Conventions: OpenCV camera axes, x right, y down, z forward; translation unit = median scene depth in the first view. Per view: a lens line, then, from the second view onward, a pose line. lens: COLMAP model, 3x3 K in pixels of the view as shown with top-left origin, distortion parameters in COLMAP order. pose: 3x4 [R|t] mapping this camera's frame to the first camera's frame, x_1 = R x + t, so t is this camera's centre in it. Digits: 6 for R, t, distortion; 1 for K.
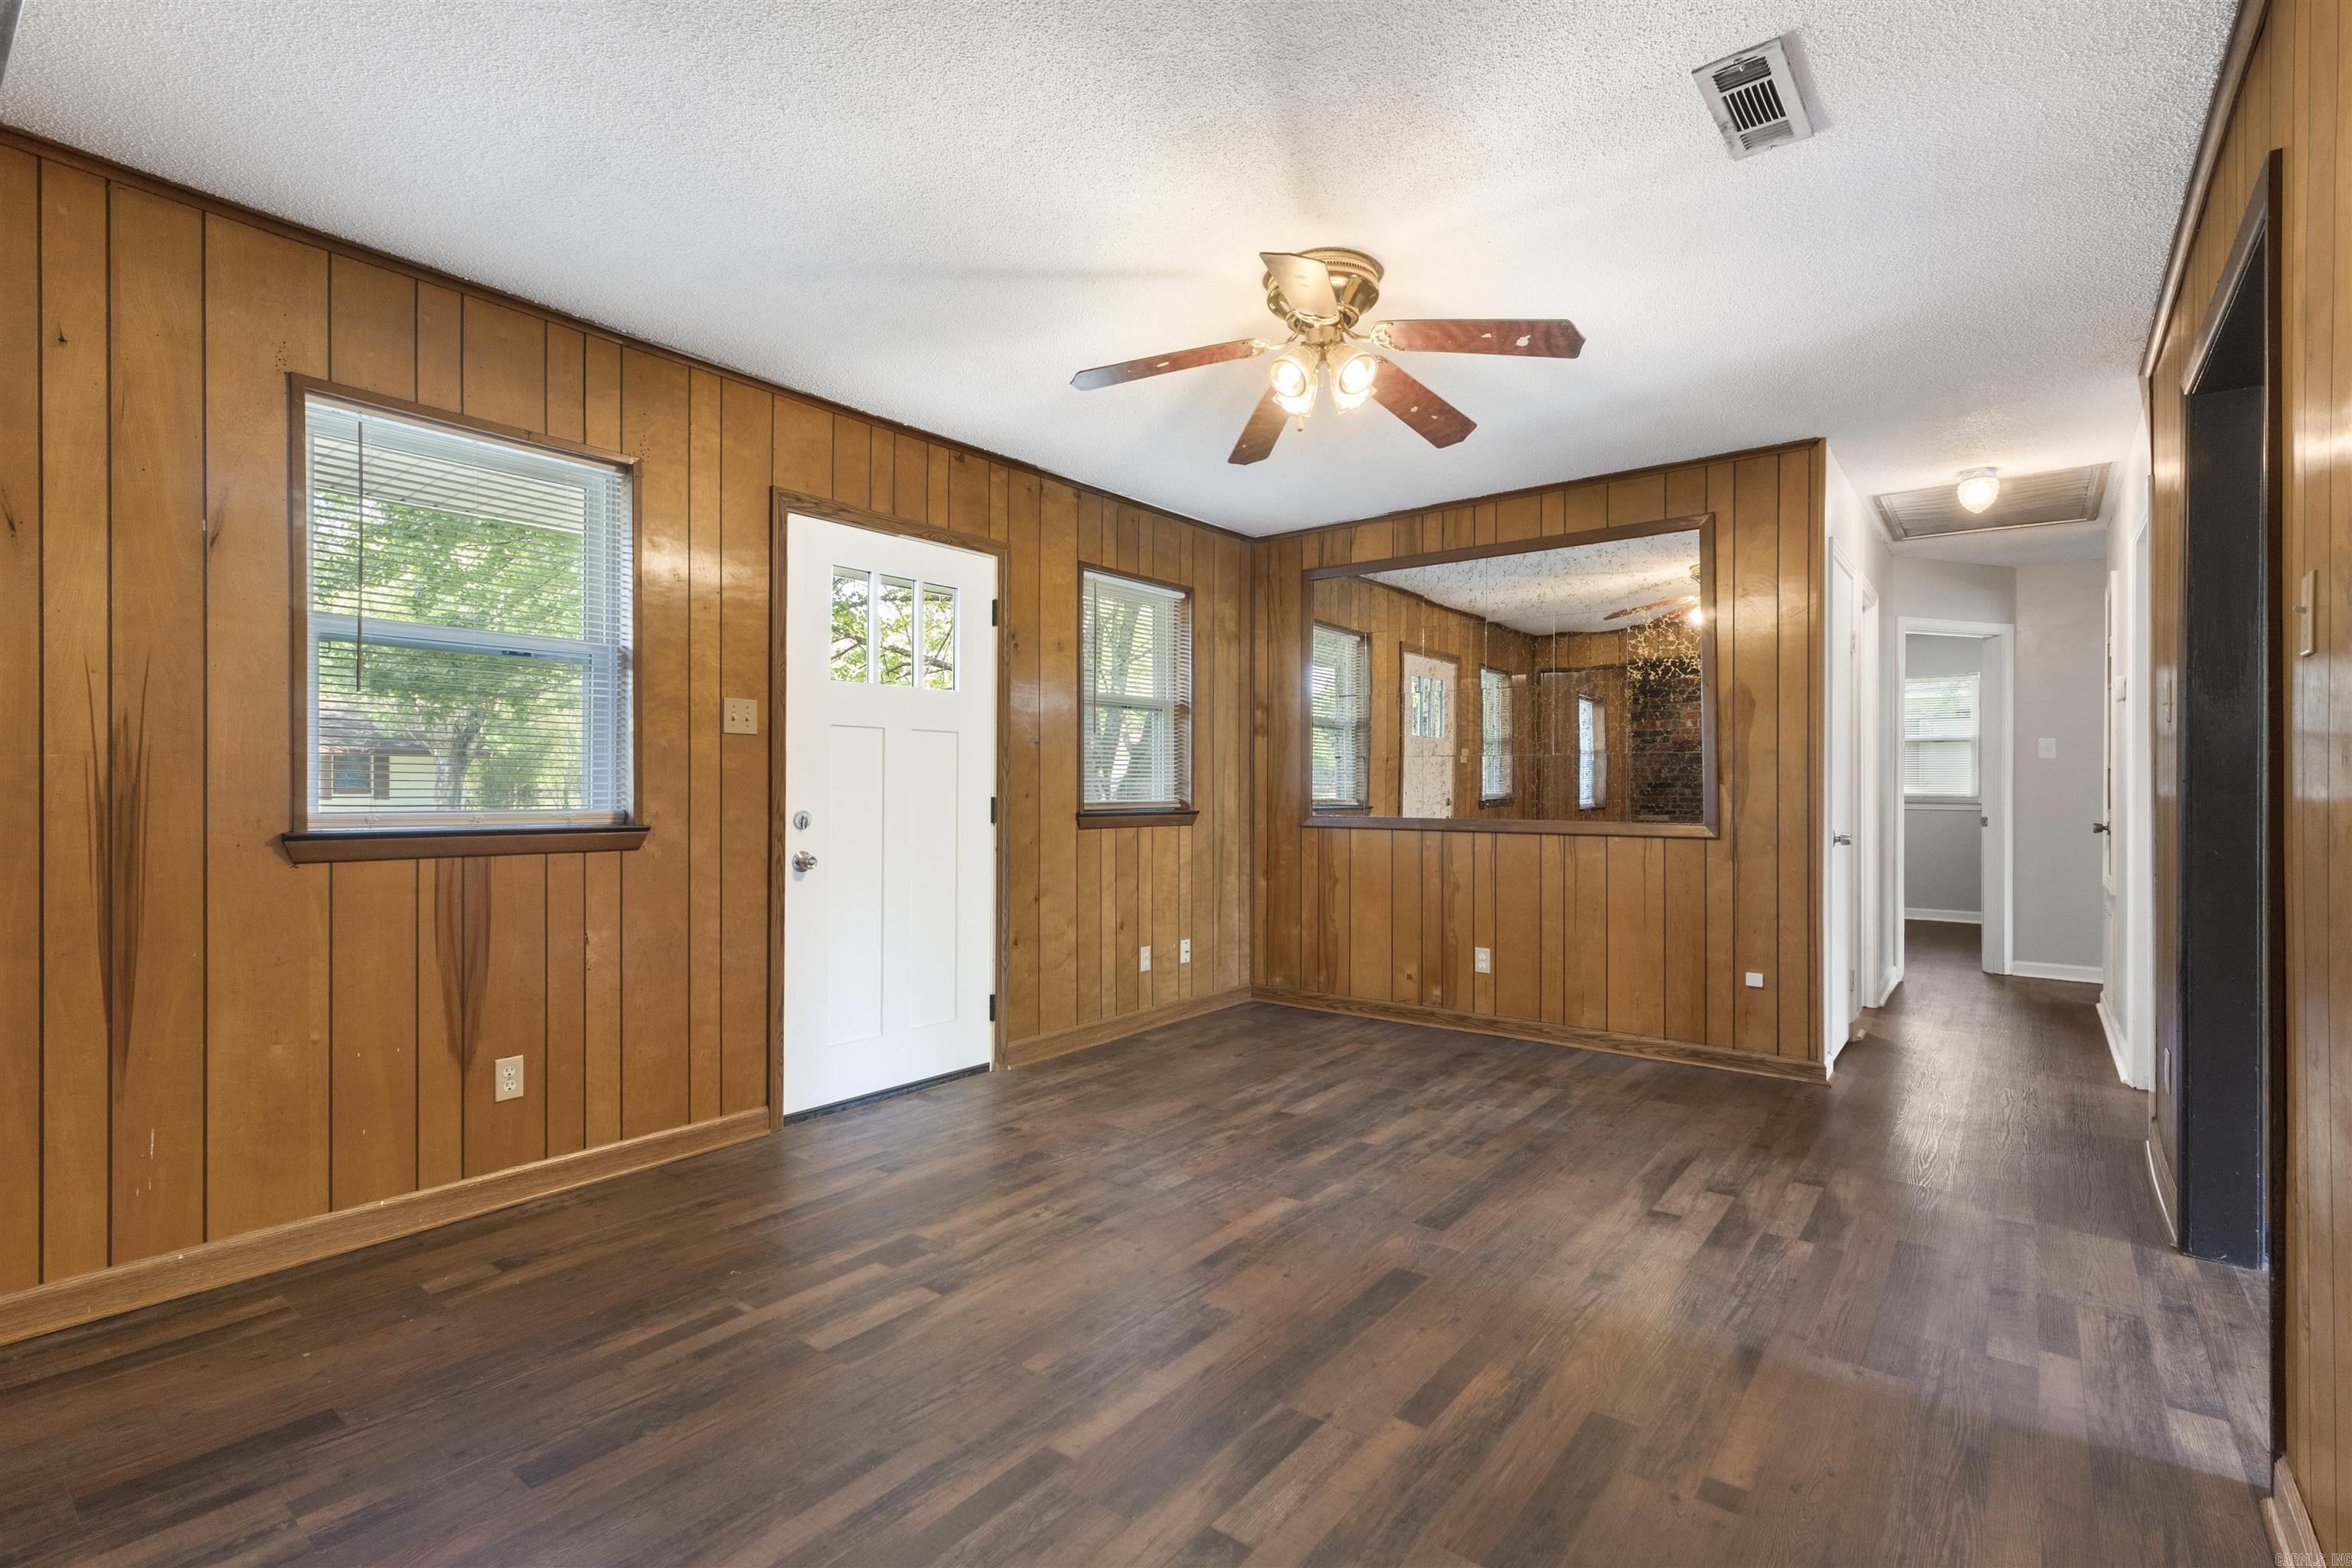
lens RADIAL K [[1061.8, 0, 1180.2], [0, 1061.8, 784.9], [0, 0, 1]] dist [-0.000268, 0.000510]
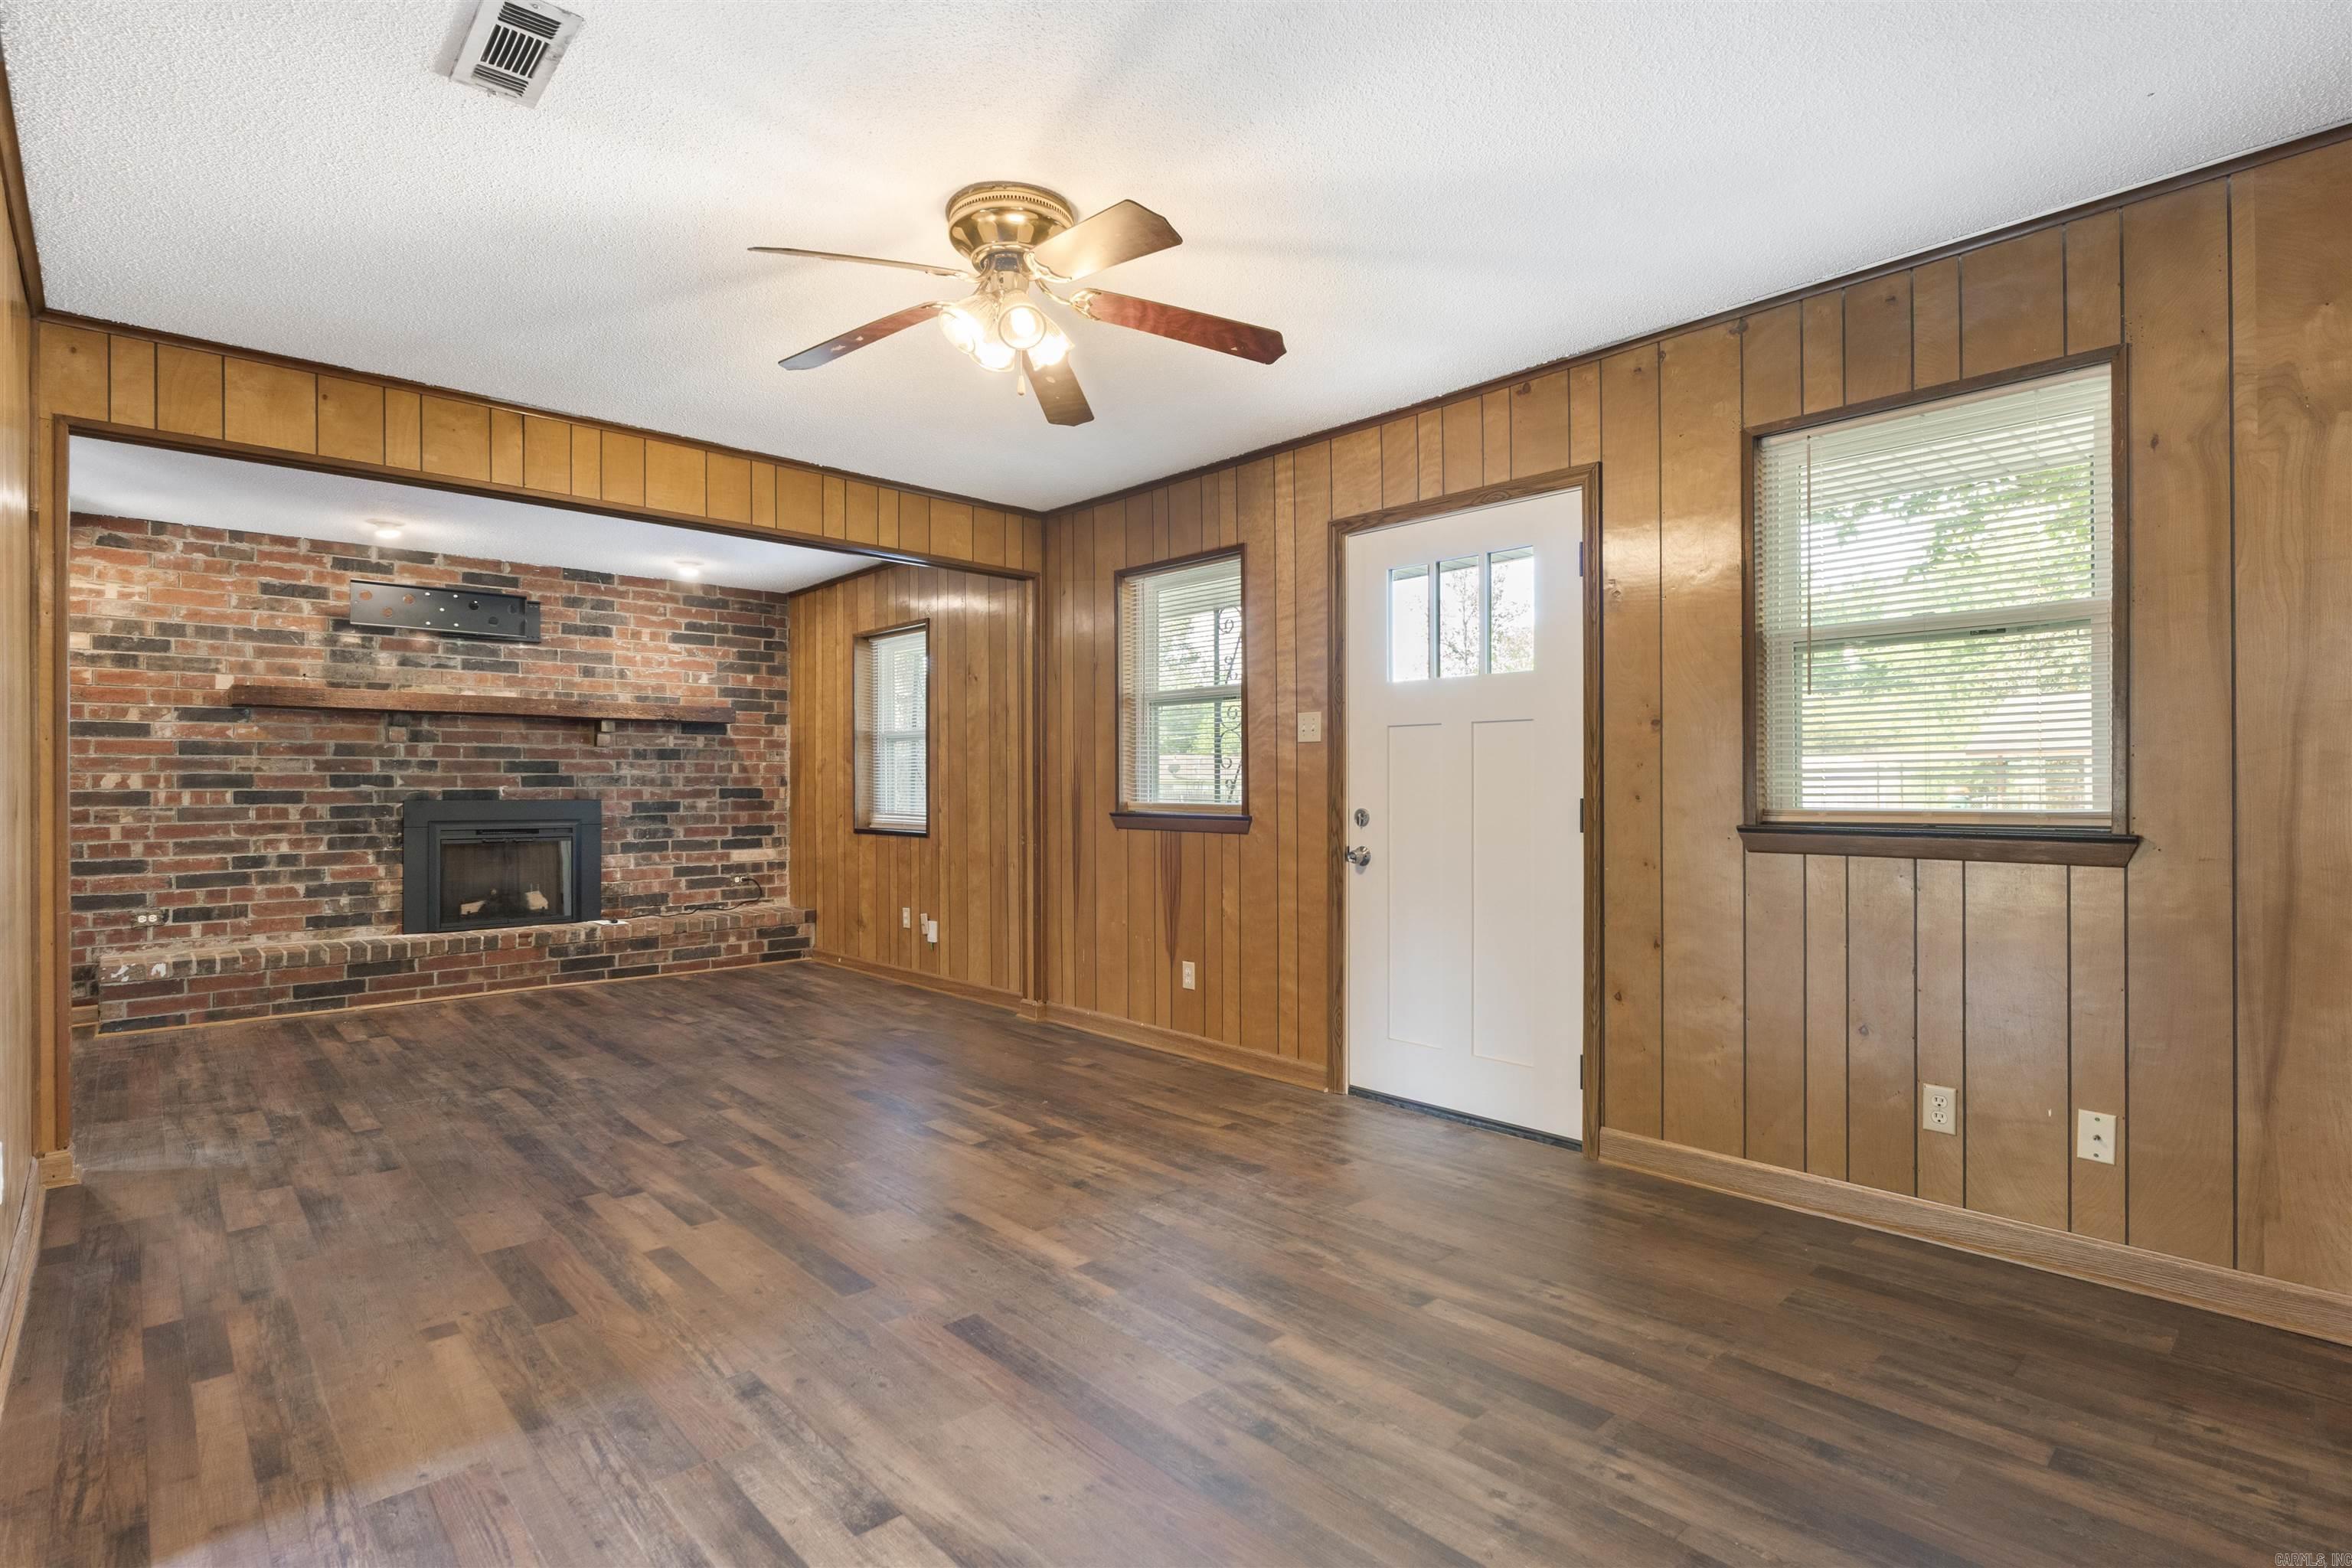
lens RADIAL K [[1161.3, 0, 1174.5], [0, 1161.3, 784.0], [0, 0, 1]] dist [-0.002368, 0.000379]
pose [[-0.159438, -0.003844, -0.987200, 0.912418], [0.006279, 0.999968, -0.004908, 0.004210], [0.987188, -0.006981, -0.159409, 1.090213]]
